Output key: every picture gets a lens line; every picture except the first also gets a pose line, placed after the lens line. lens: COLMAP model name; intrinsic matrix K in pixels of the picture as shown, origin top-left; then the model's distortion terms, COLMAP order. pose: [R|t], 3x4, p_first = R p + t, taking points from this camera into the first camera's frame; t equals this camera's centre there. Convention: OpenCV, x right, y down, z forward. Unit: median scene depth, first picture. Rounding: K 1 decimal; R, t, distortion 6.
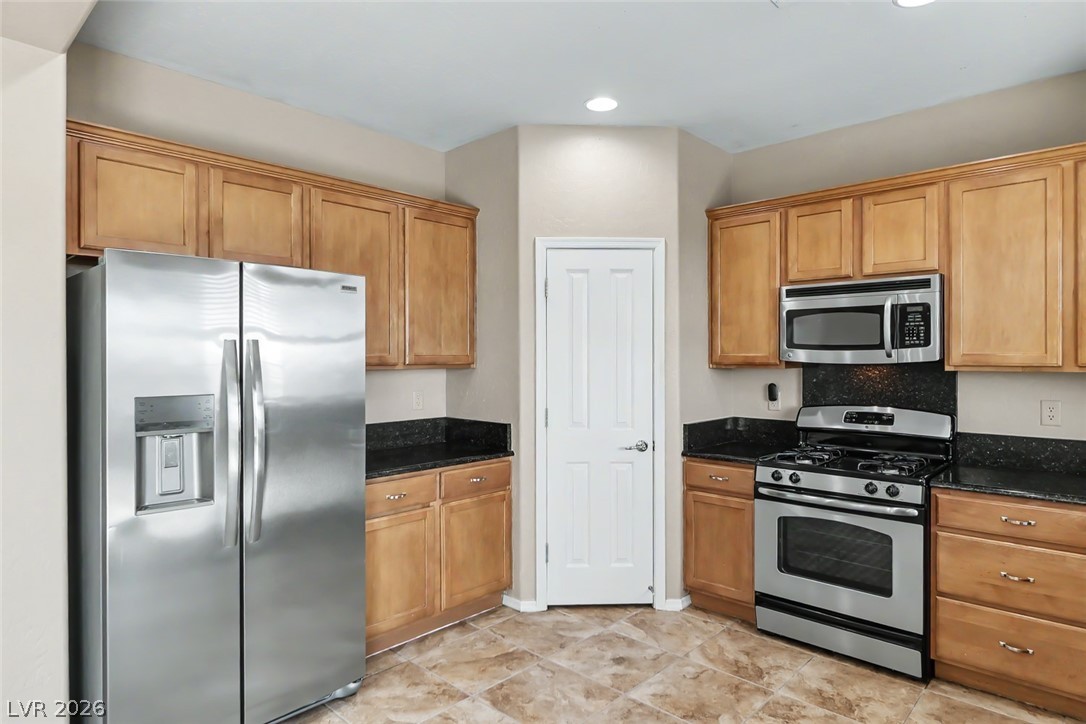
lens RADIAL K [[621.0, 0, 545.7], [0, 621.0, 363.6], [0, 0, 1]] dist [0.008902, -0.004252]
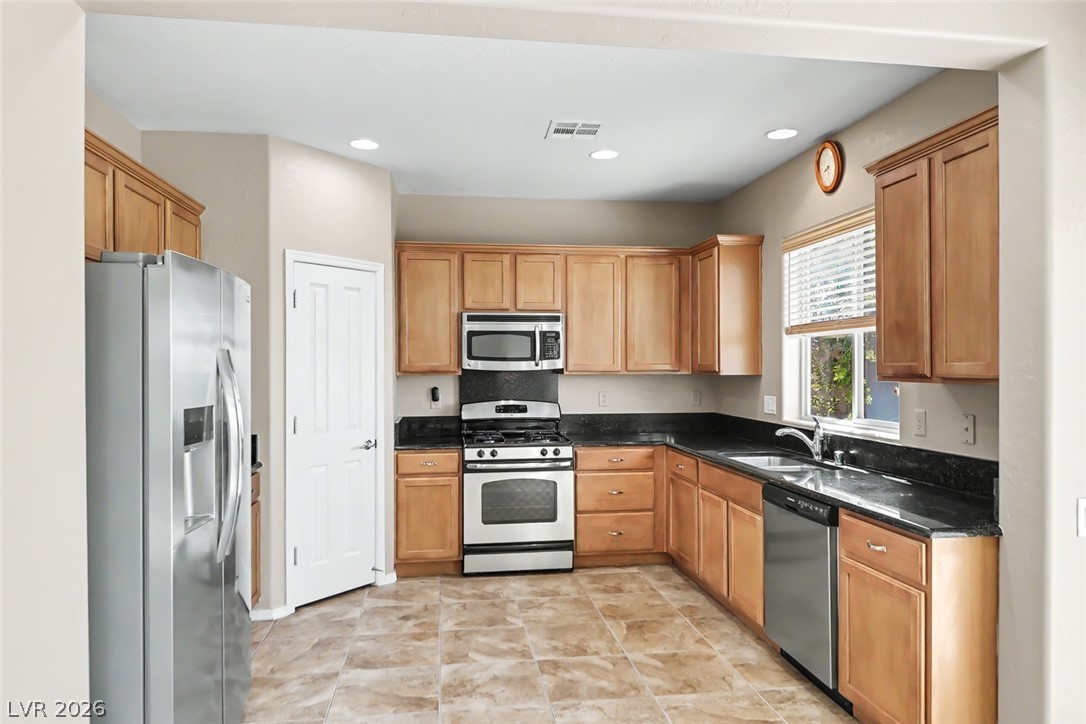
lens RADIAL K [[695.3, 0, 539.8], [0, 695.3, 366.2], [0, 0, 1]] dist [0.047665, -0.004408]
pose [[0.635435, 0.000346, 0.772154, -0.702670], [0.010152, 0.999910, -0.008802, 0.004741], [-0.772087, 0.013432, 0.635375, -0.062093]]
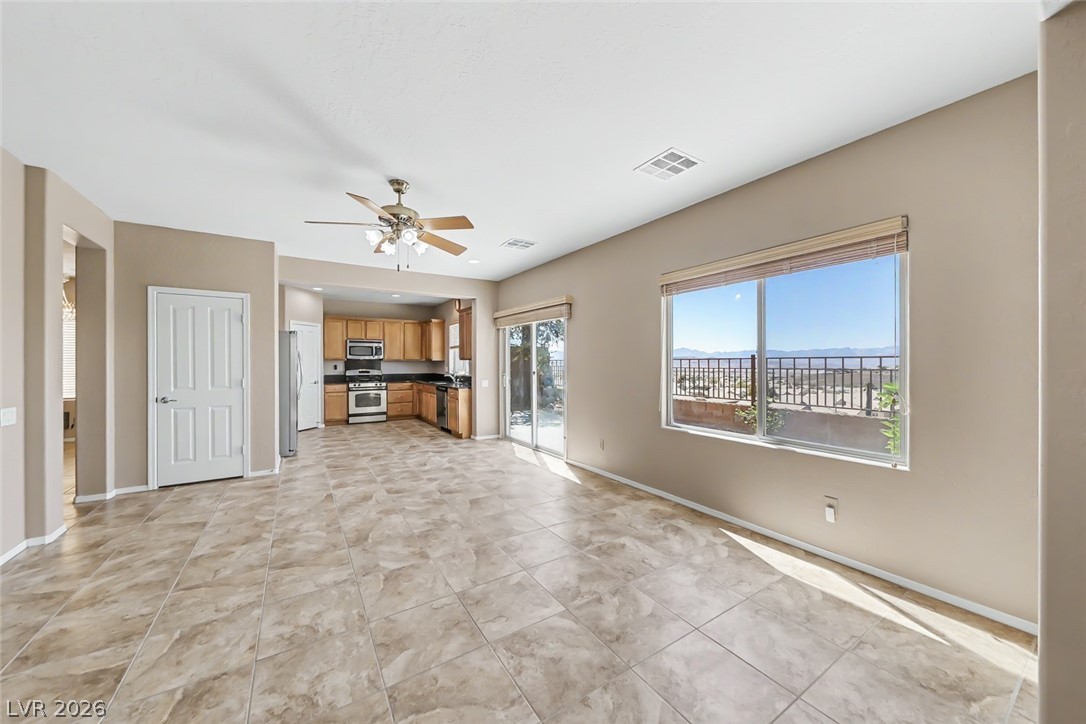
lens RADIAL K [[379.3, 0, 533.9], [0, 379.3, 365.4], [0, 0, 1]] dist [-0.017449, -0.000809]
pose [[0.274902, -0.005351, 0.961457, -1.741539], [0.010511, 0.999941, 0.002560, 0.050108], [-0.961415, 0.009402, 0.274942, -0.873326]]
